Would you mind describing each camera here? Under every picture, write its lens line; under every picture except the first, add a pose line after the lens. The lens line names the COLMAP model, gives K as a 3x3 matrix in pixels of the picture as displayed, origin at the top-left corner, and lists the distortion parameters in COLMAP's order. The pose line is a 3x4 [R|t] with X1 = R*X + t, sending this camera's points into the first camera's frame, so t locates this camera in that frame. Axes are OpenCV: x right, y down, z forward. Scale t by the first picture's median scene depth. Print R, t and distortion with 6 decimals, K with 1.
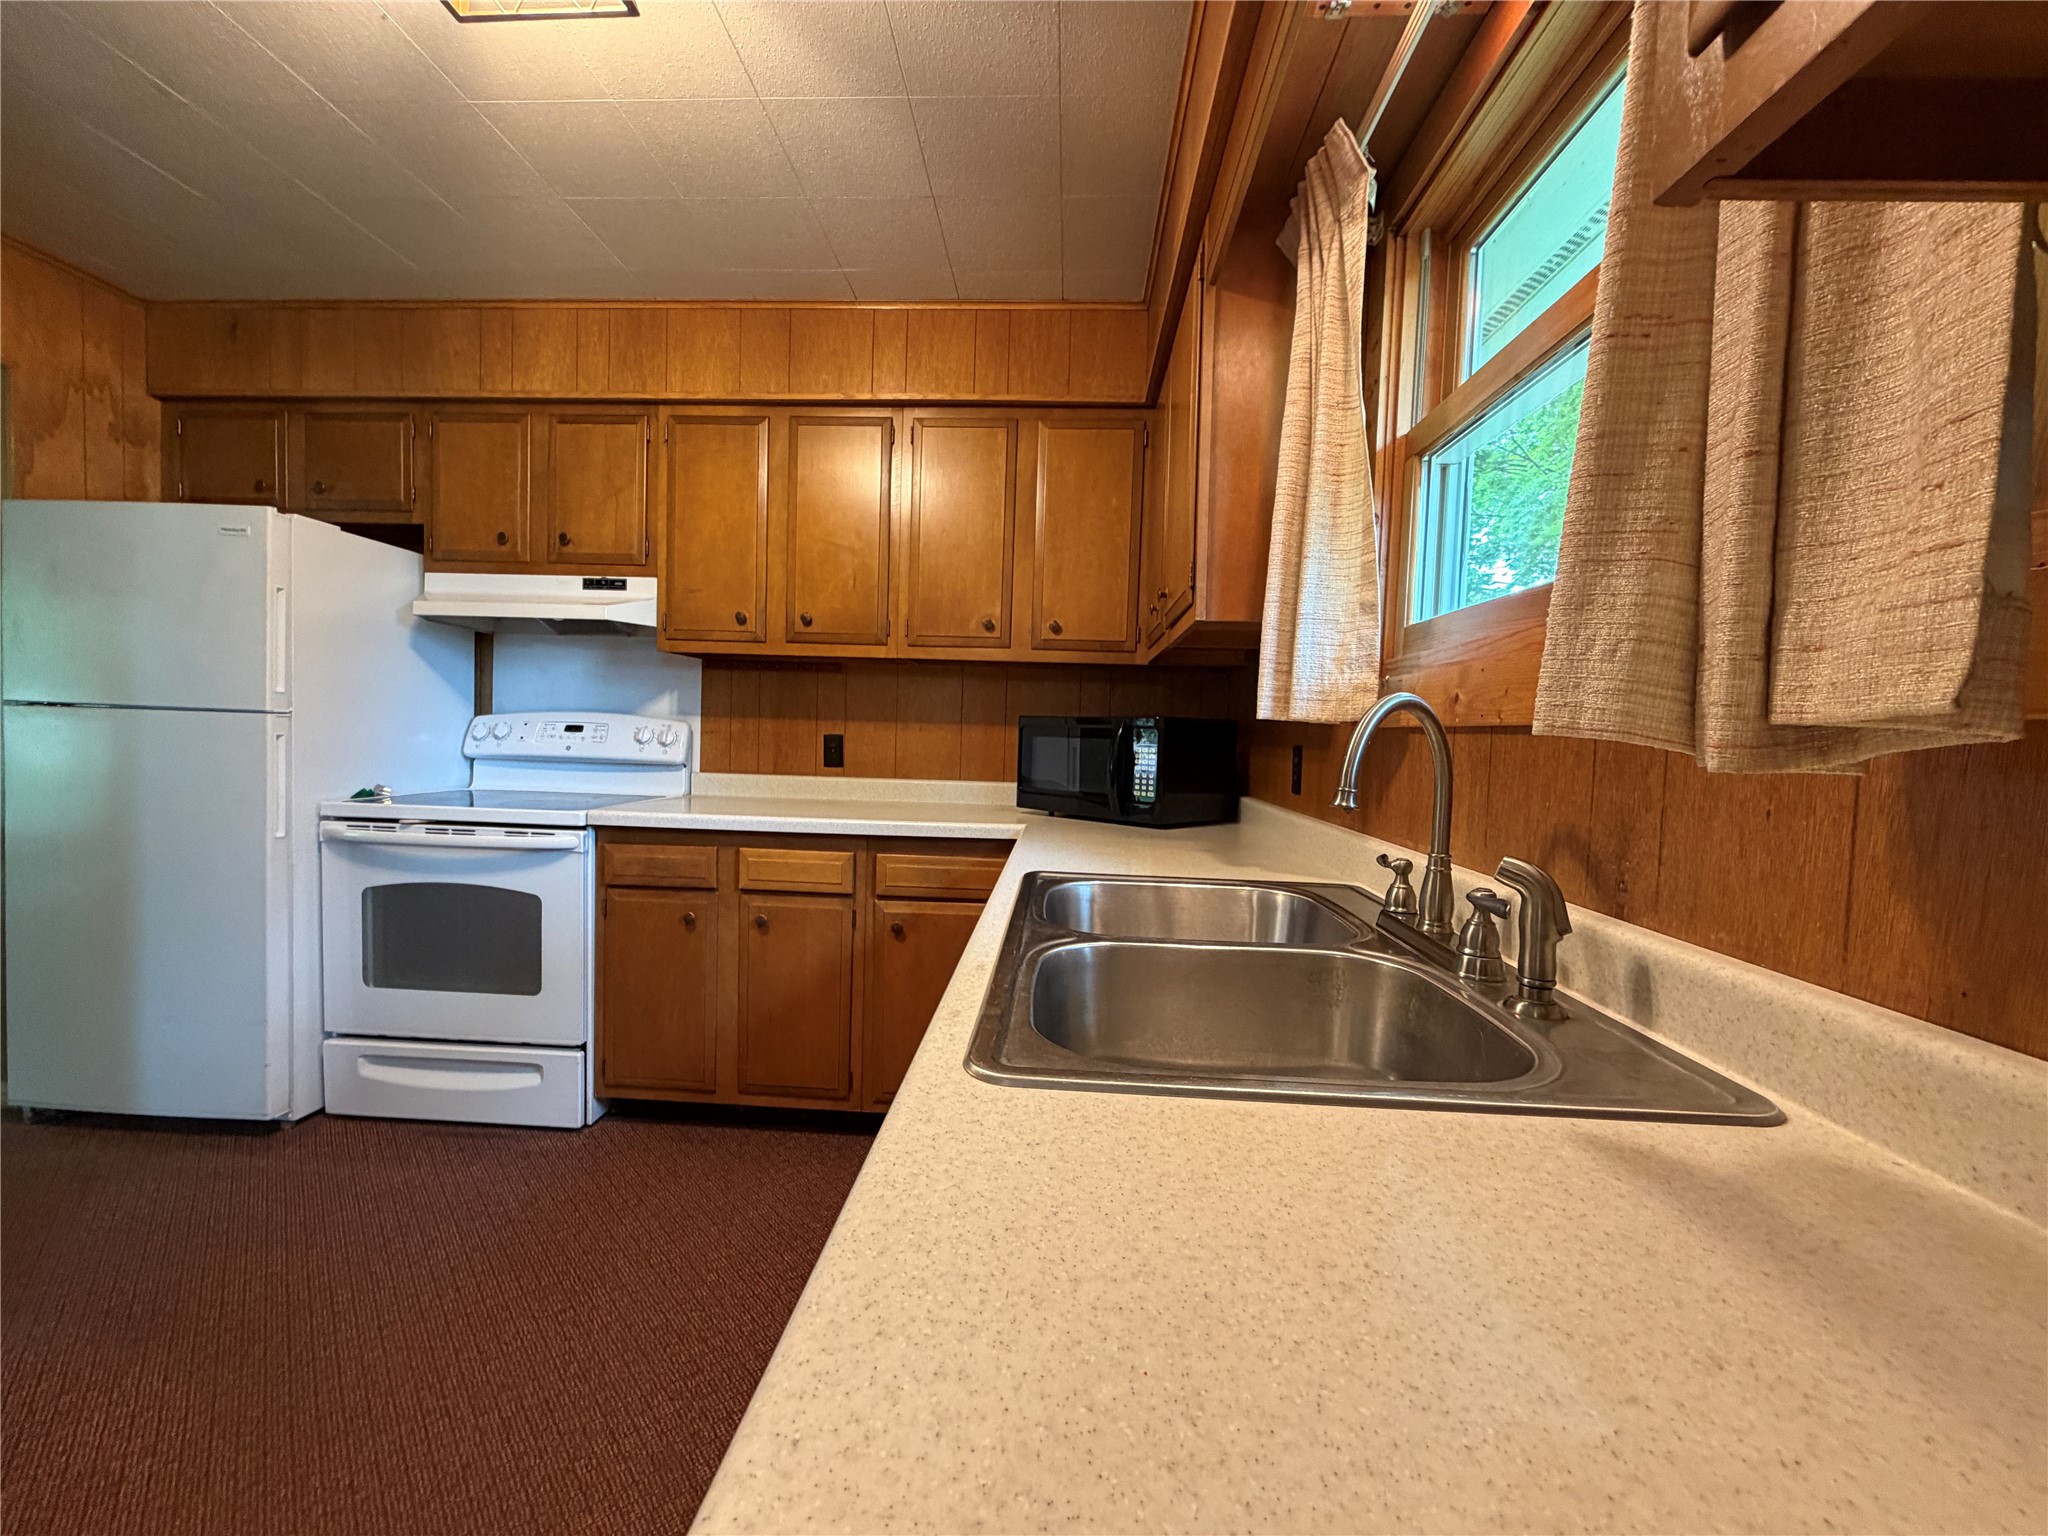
lens RADIAL K [[815.1, 0, 1020.4], [0, 815.1, 769.2], [0, 0, 1]] dist [0.000249, -0.000111]
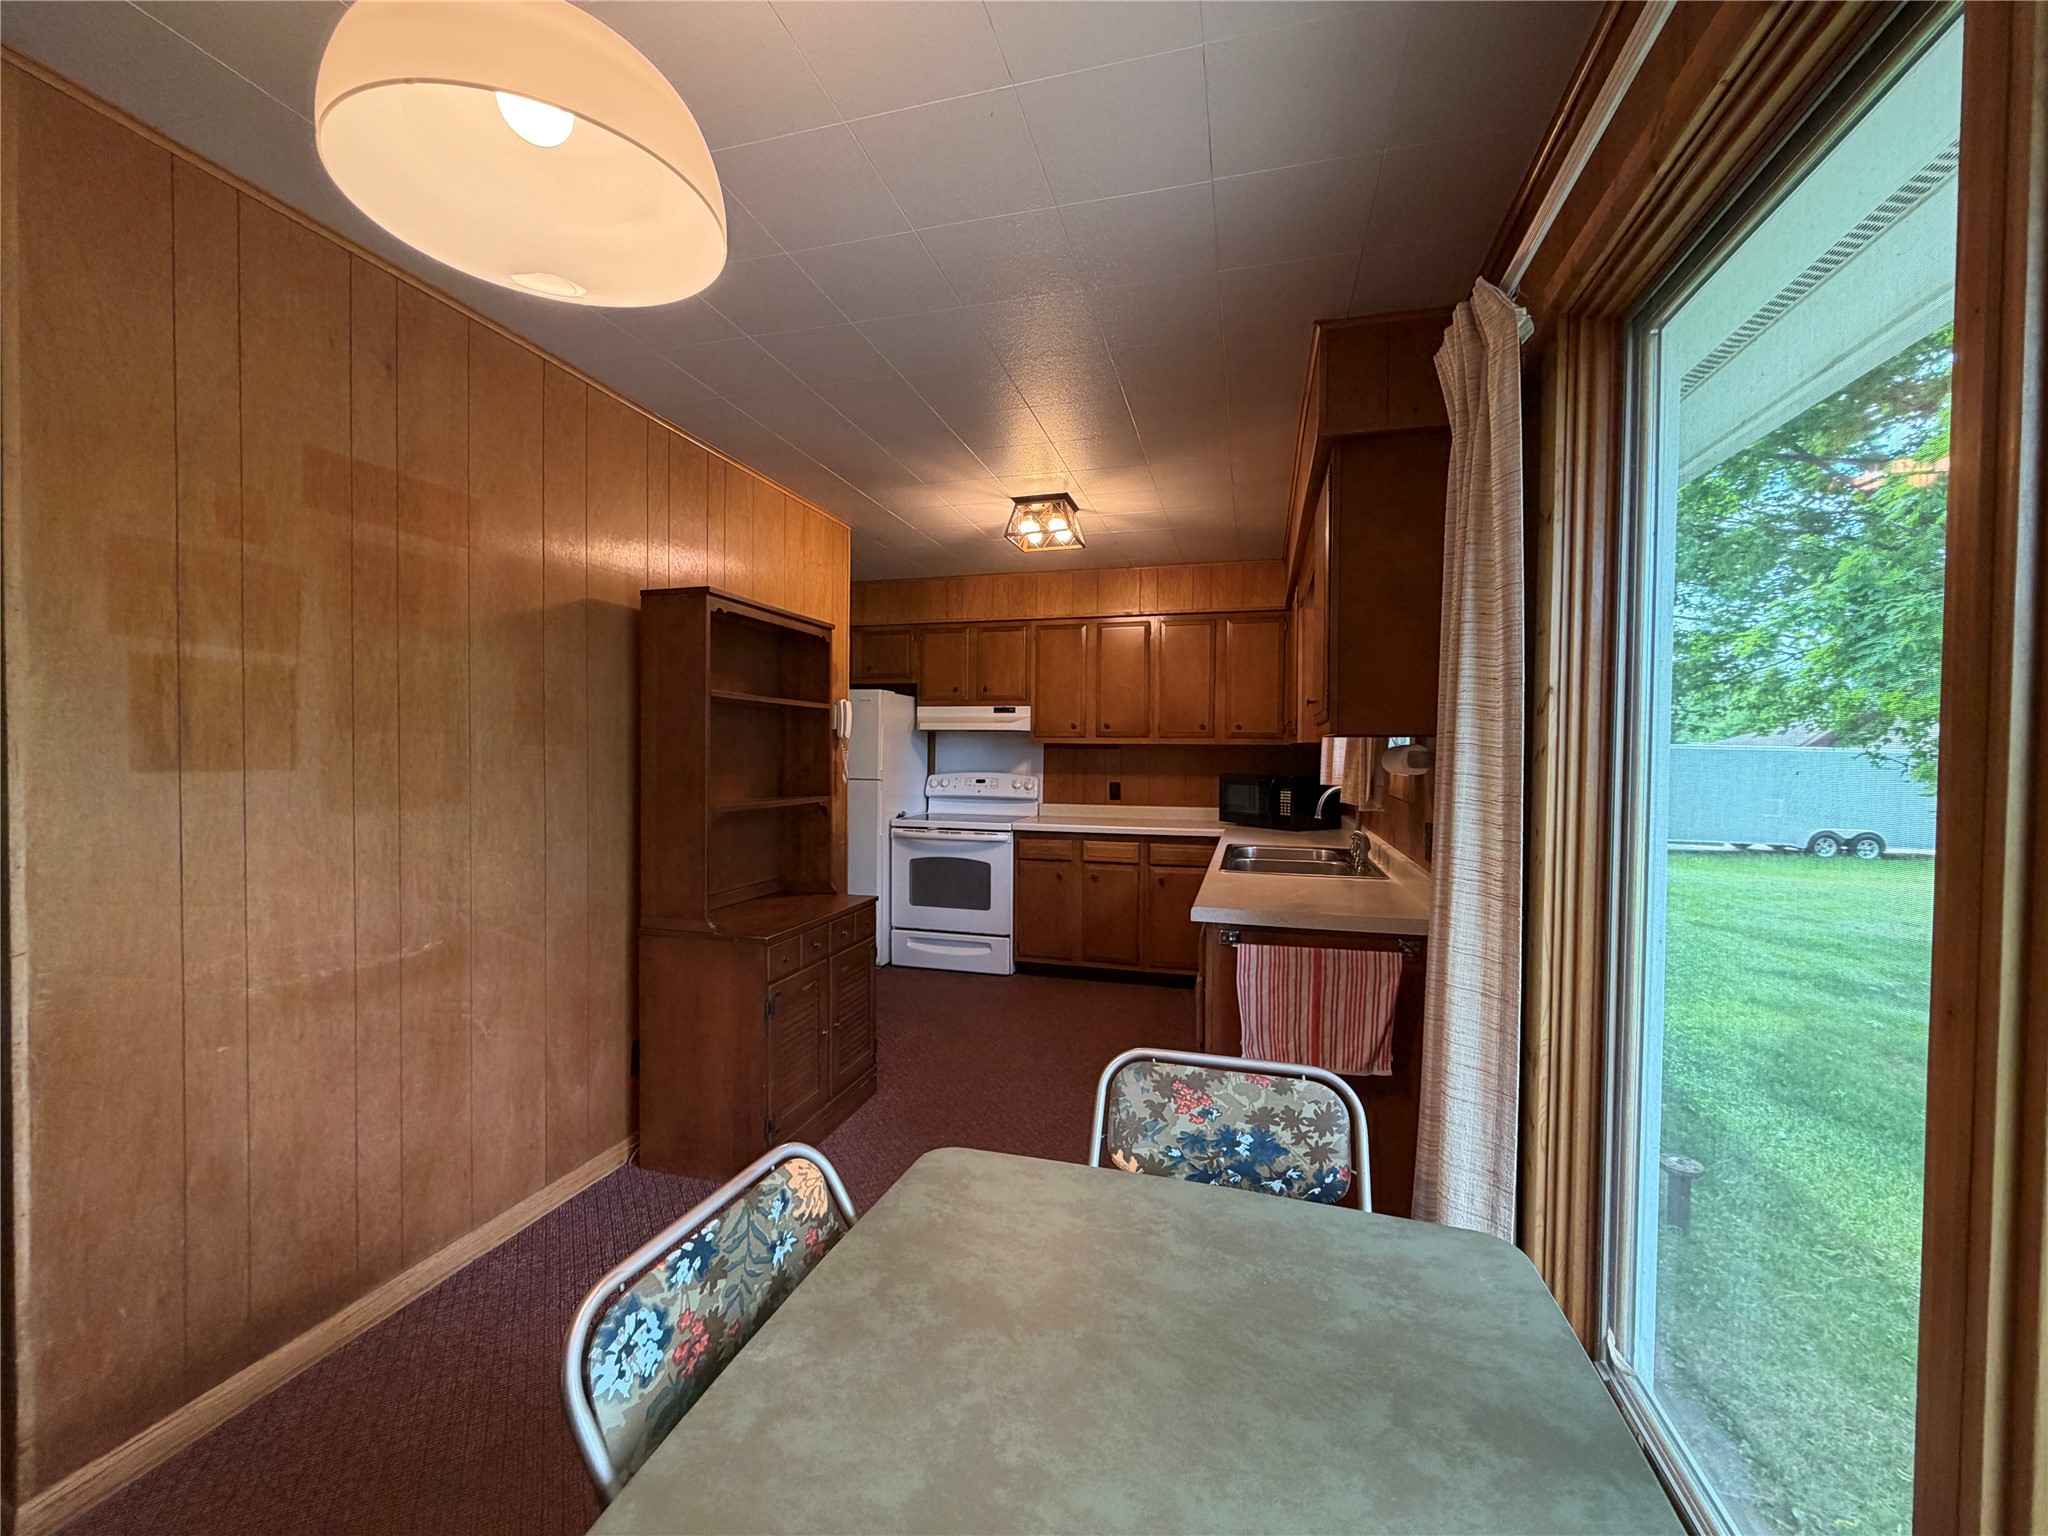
lens RADIAL K [[815.1, 0, 1020.4], [0, 815.1, 769.2], [0, 0, 1]] dist [0.000249, -0.000111]
pose [[0.974689, -0.016890, -0.222924, -0.030277], [0.011388, 0.999599, -0.025943, -0.030508], [0.223273, 0.022747, 0.974491, -0.952764]]
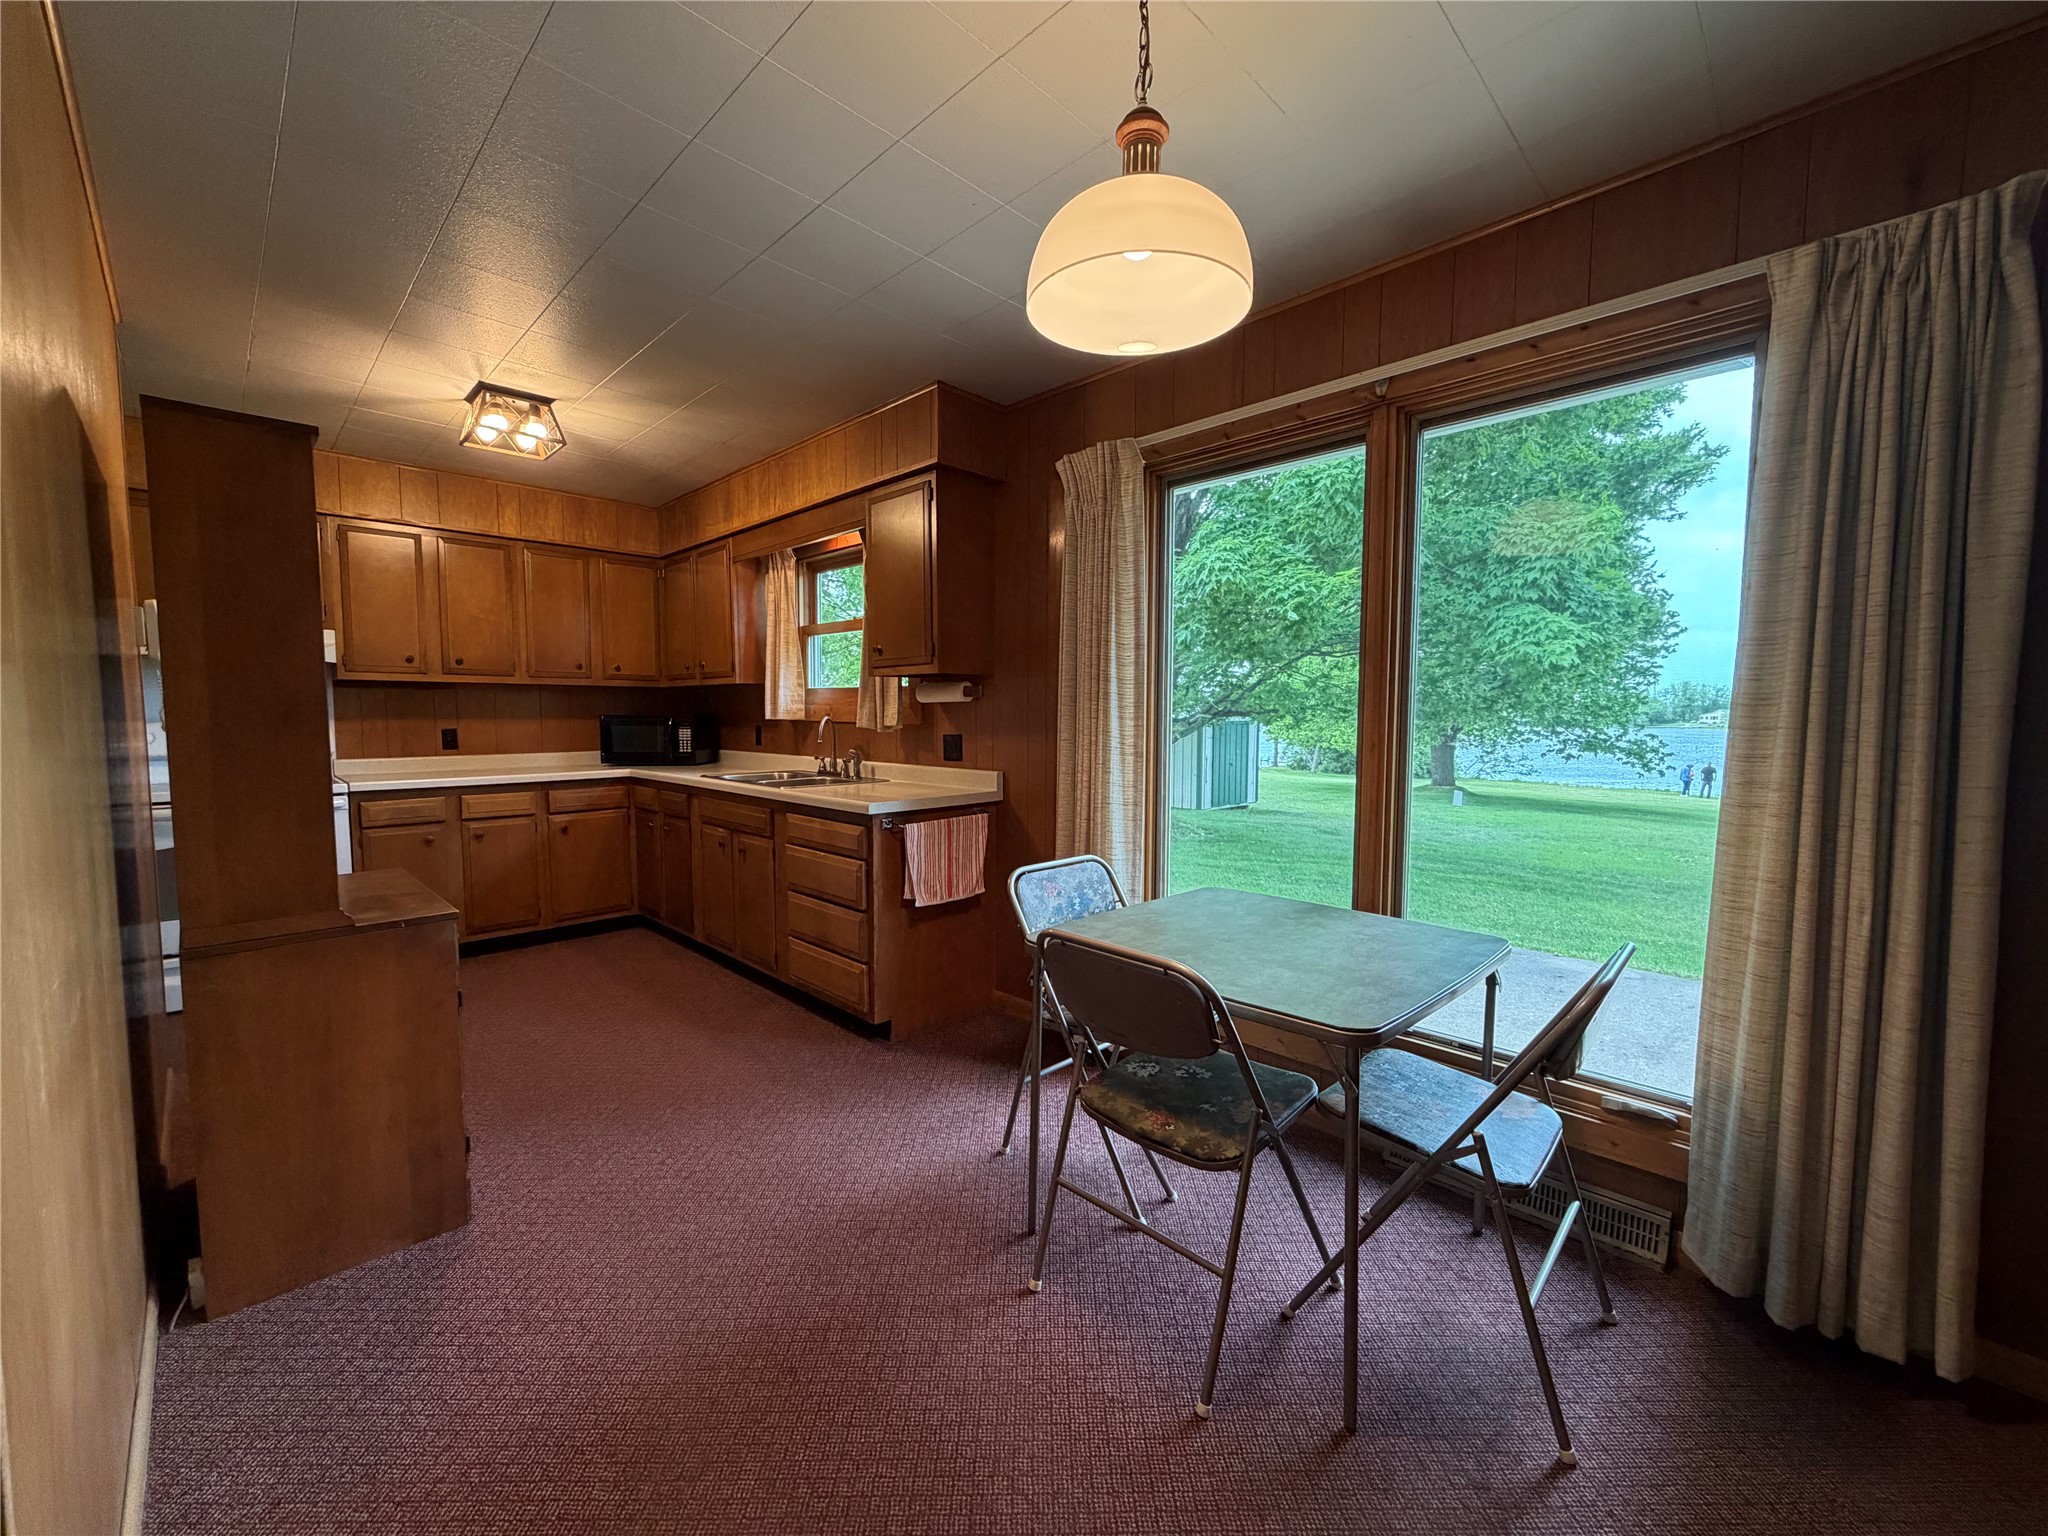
lens RADIAL K [[815.1, 0, 1020.4], [0, 815.1, 769.2], [0, 0, 1]] dist [0.000249, -0.000111]
pose [[0.664628, -0.080130, 0.742865, -0.755533], [0.049030, 0.996767, 0.063651, -0.012389], [-0.745564, -0.005881, 0.666408, -0.966538]]
